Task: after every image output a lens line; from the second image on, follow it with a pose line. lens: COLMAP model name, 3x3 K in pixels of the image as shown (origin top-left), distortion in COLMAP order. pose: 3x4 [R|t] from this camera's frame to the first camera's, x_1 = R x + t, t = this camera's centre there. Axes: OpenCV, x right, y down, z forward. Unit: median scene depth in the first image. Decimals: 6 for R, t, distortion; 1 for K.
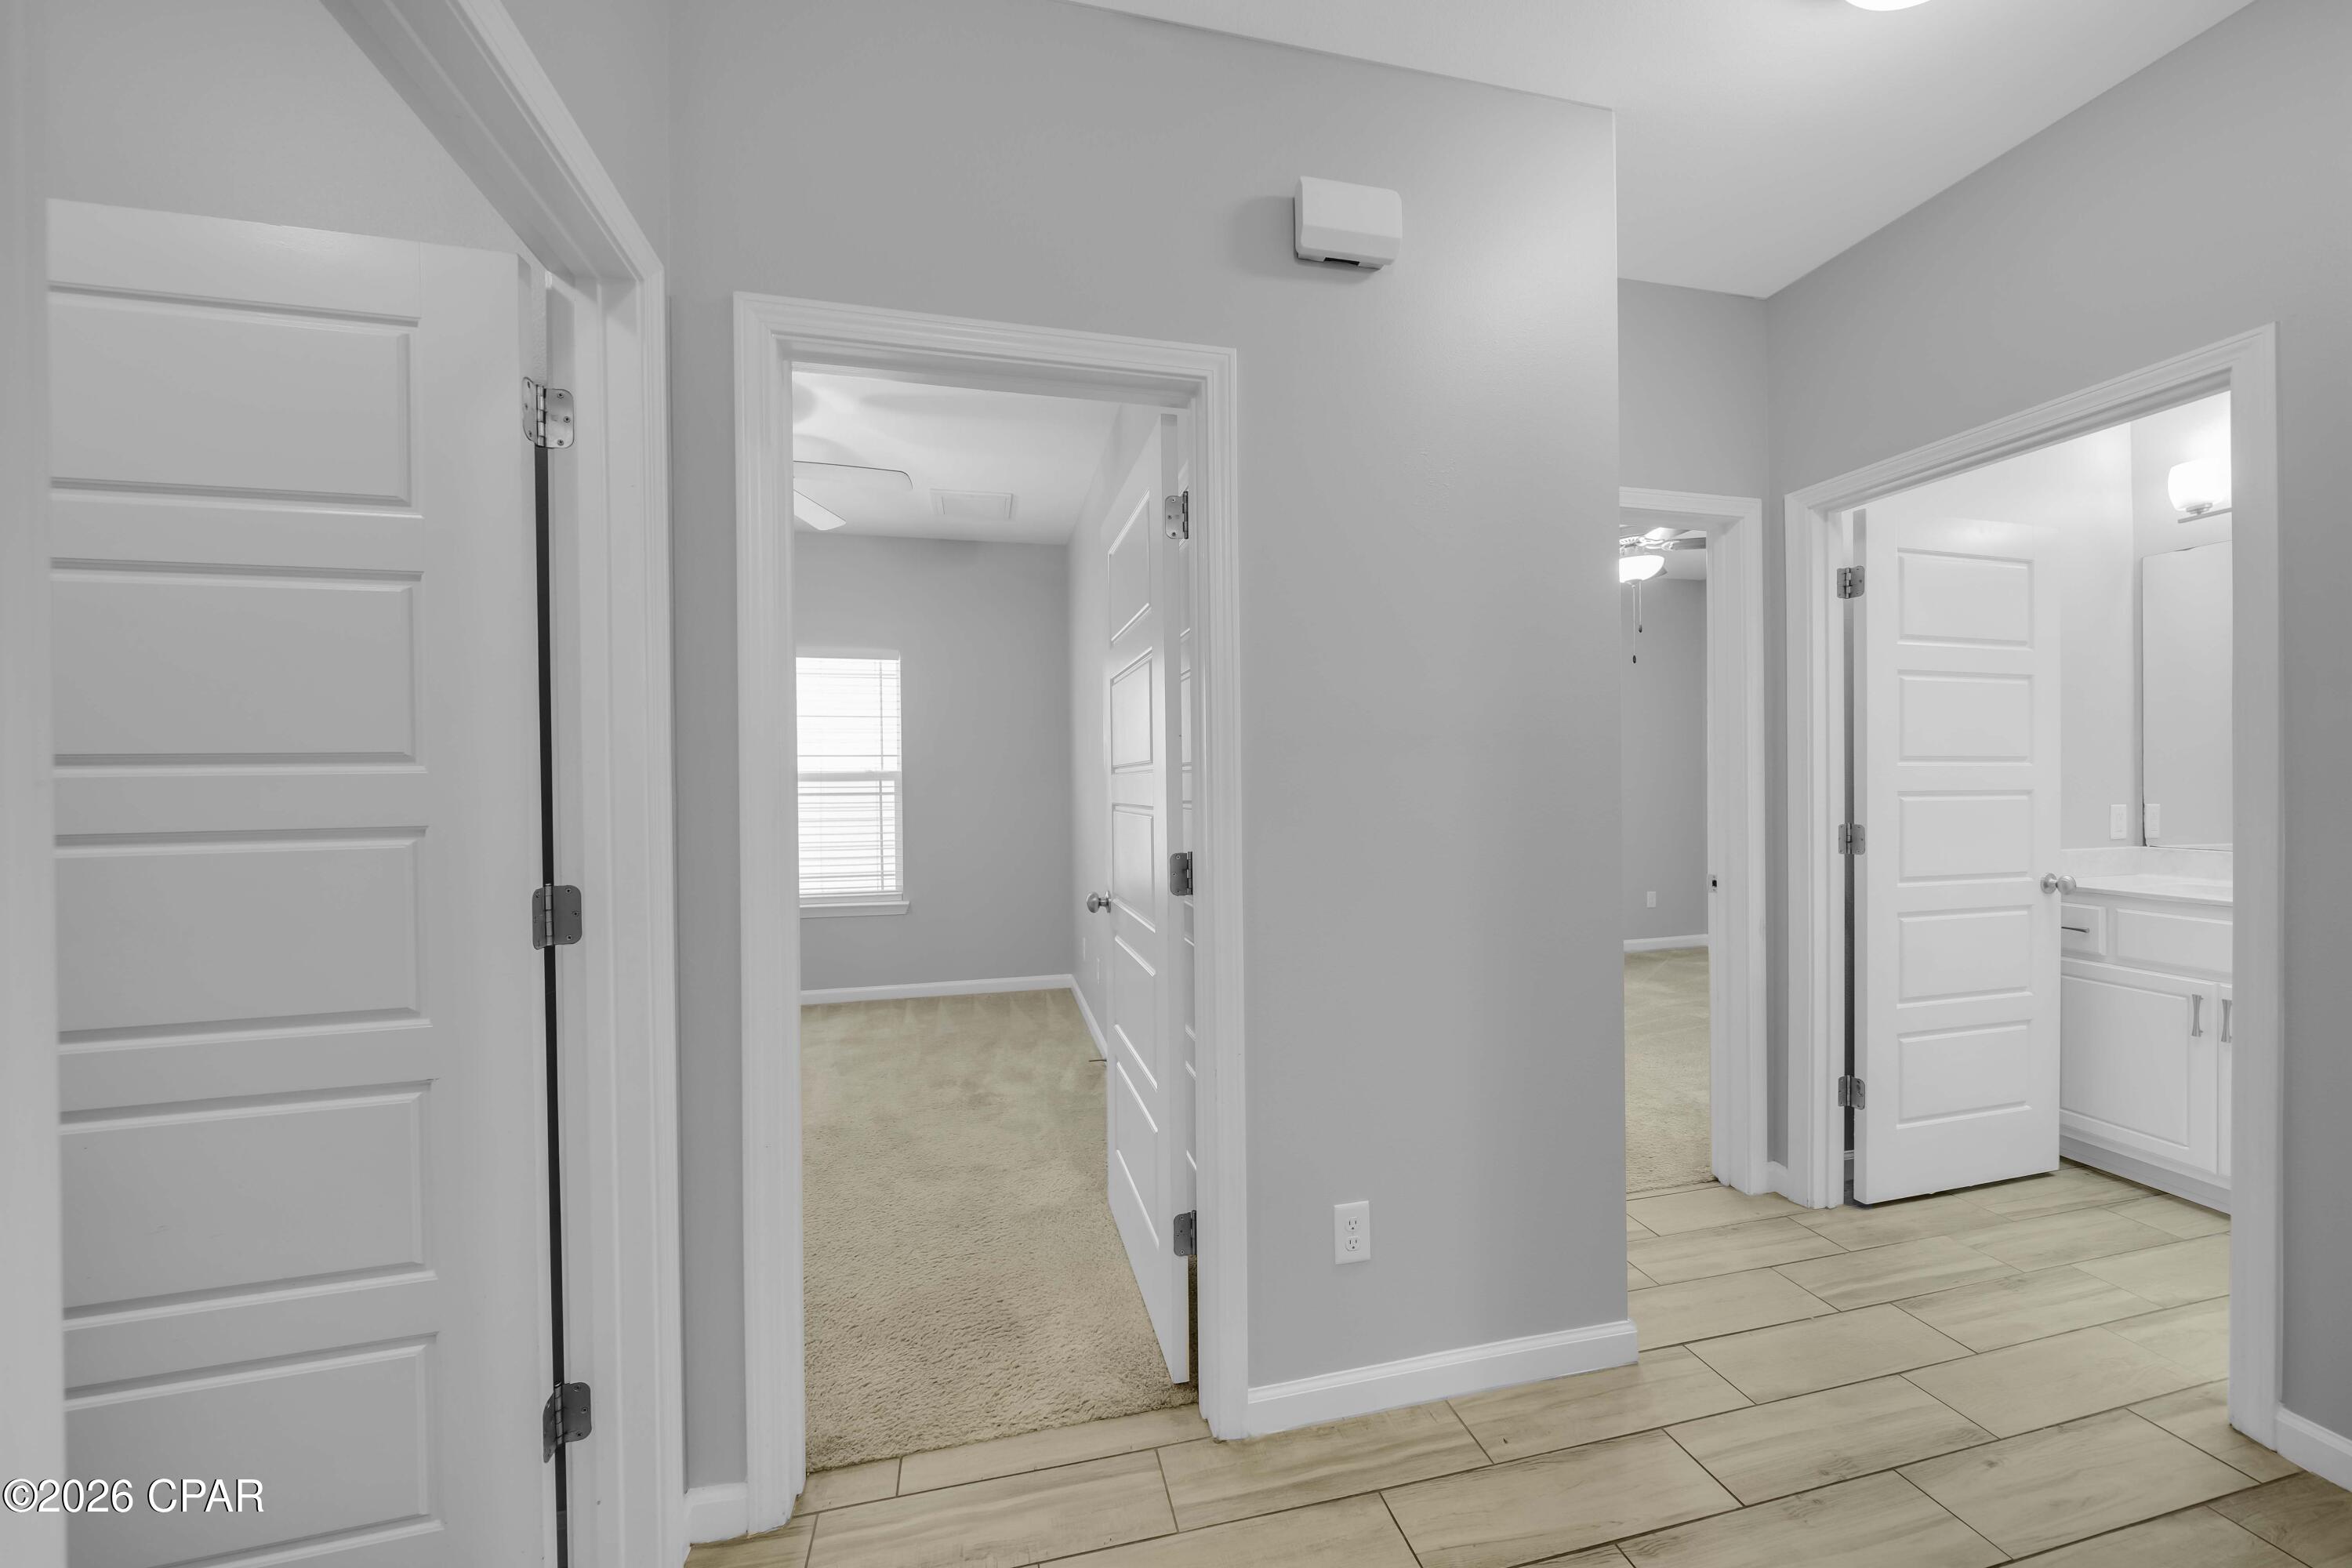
lens RADIAL K [[804.9, 0, 1164.6], [0, 804.9, 784.7], [0, 0, 1]] dist [-0.002258, -0.000203]
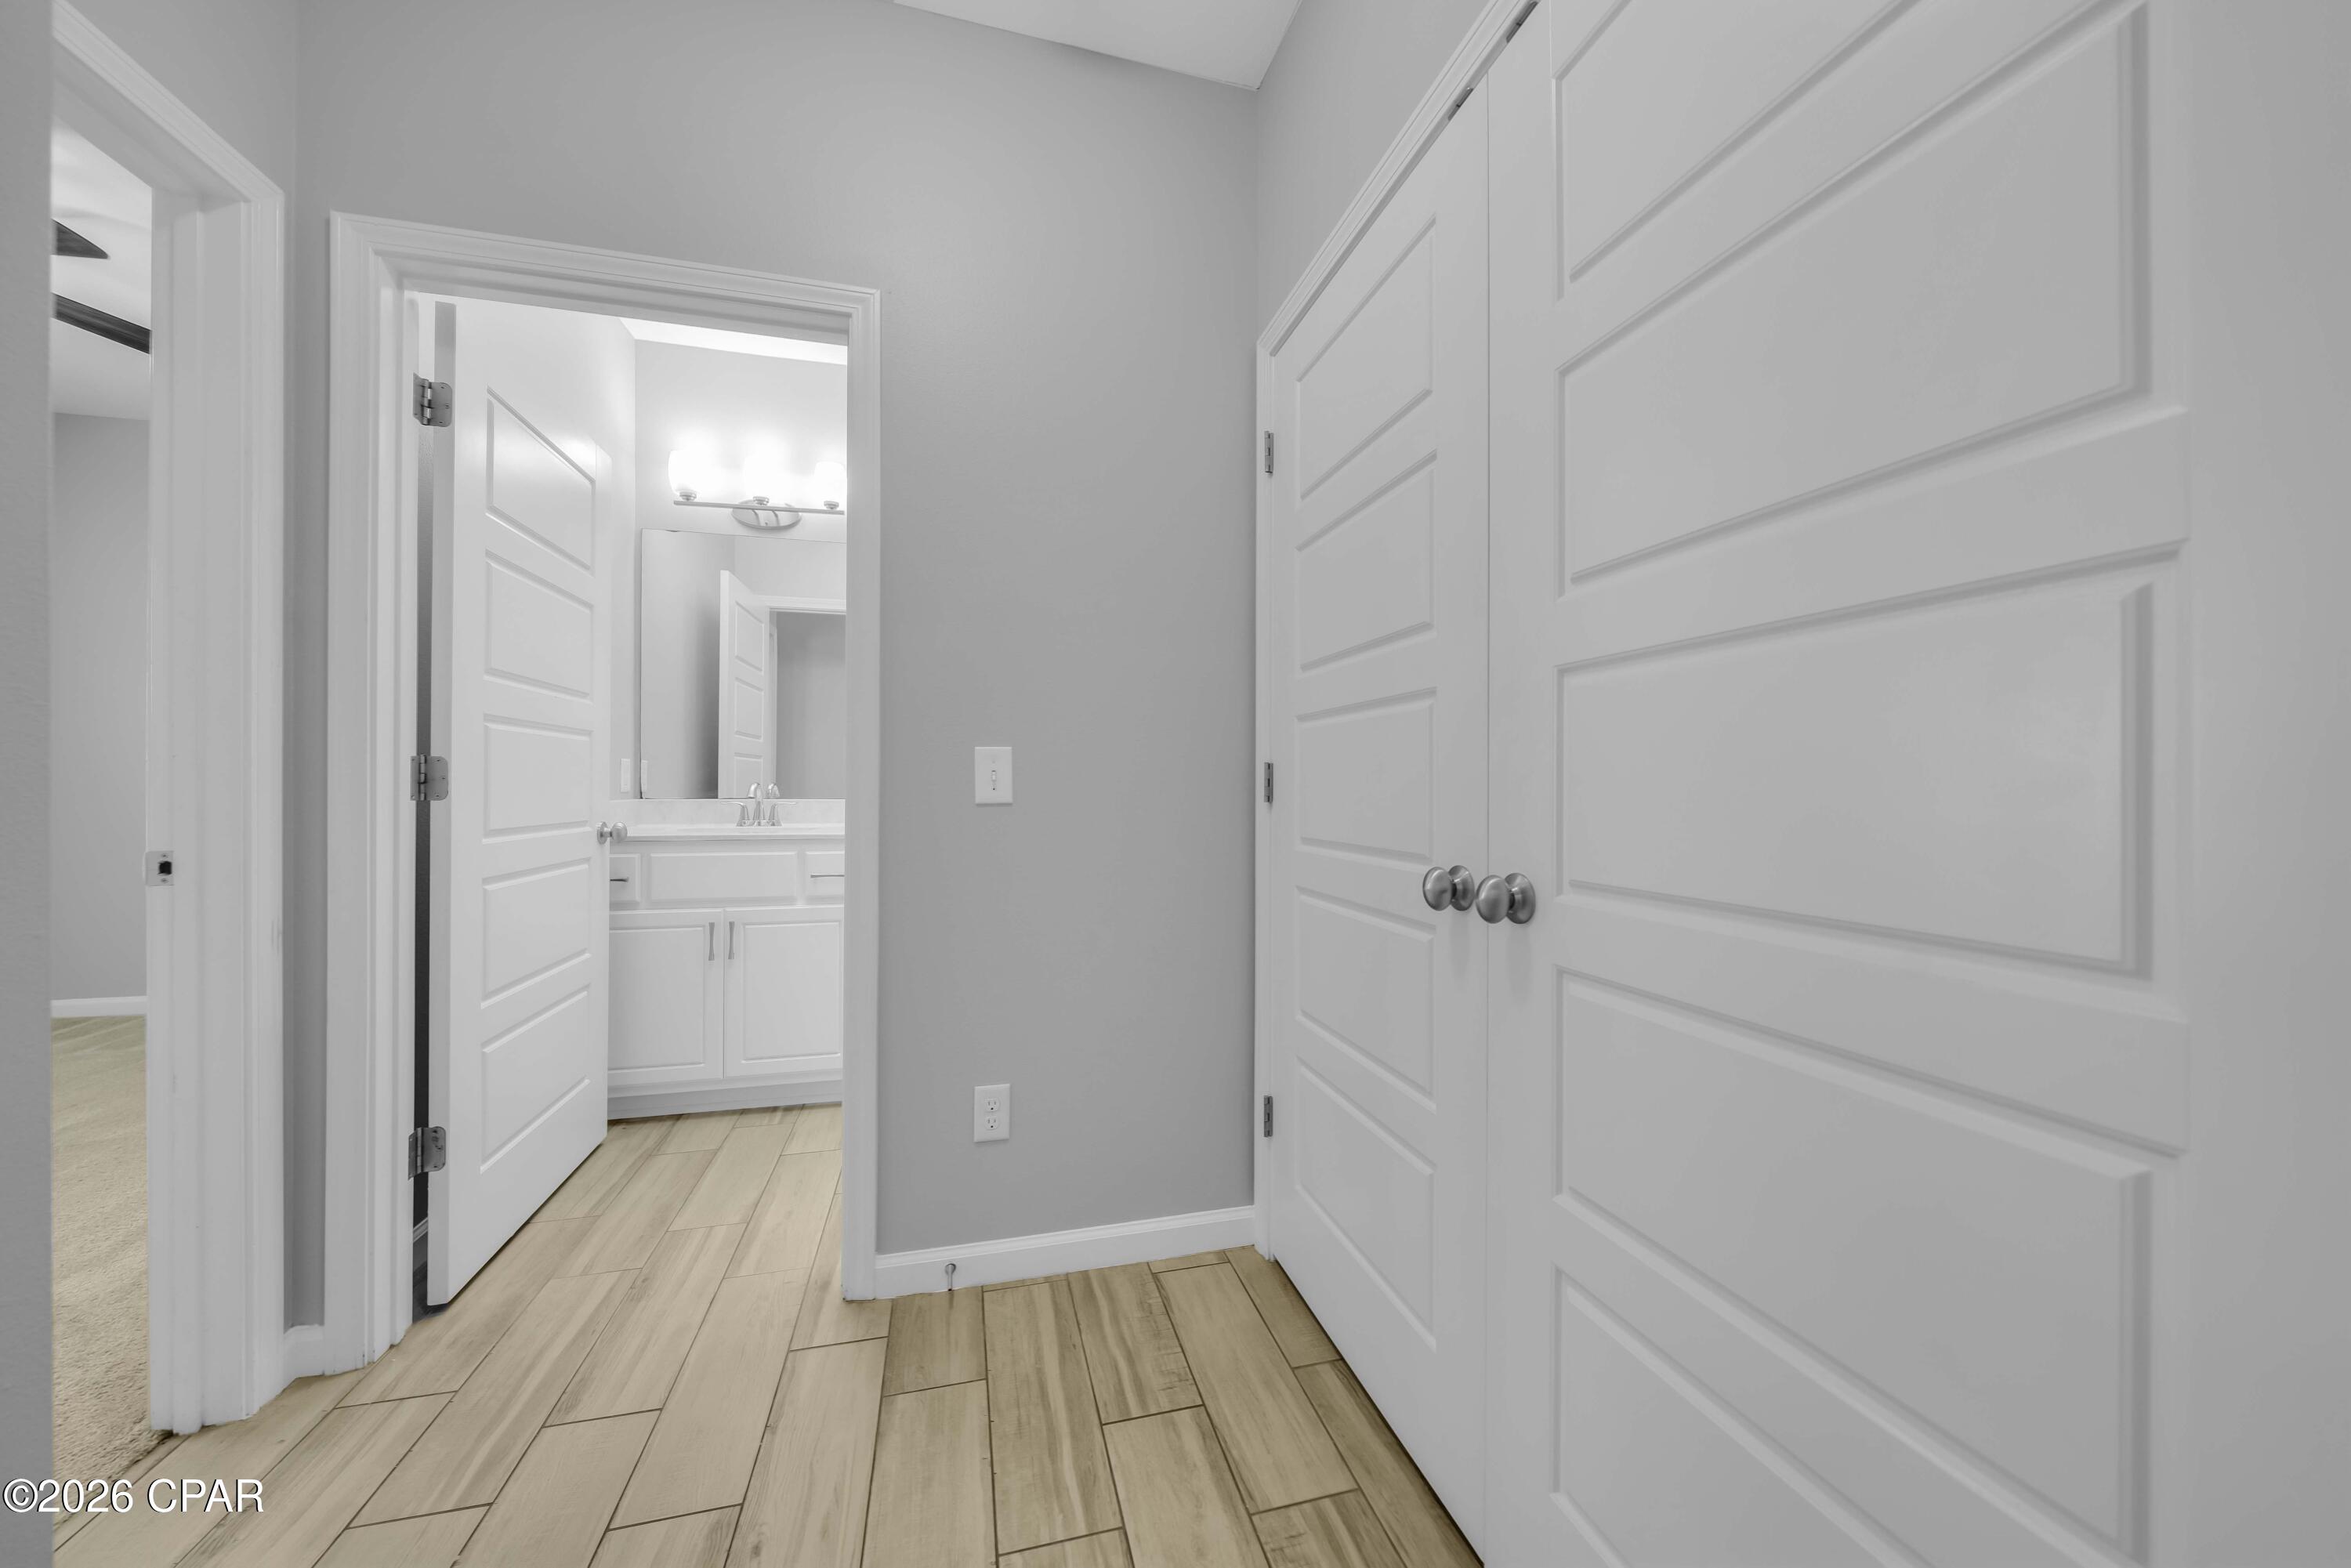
lens RADIAL K [[804.5, 0, 1164.1], [0, 804.5, 784.7], [0, 0, 1]] dist [-0.002258, -0.000203]
pose [[-0.026980, 0.007887, 0.999605, 0.151468], [-0.000908, 0.999968, -0.007914, 0.075230], [-0.999636, -0.001121, -0.026972, 0.379569]]
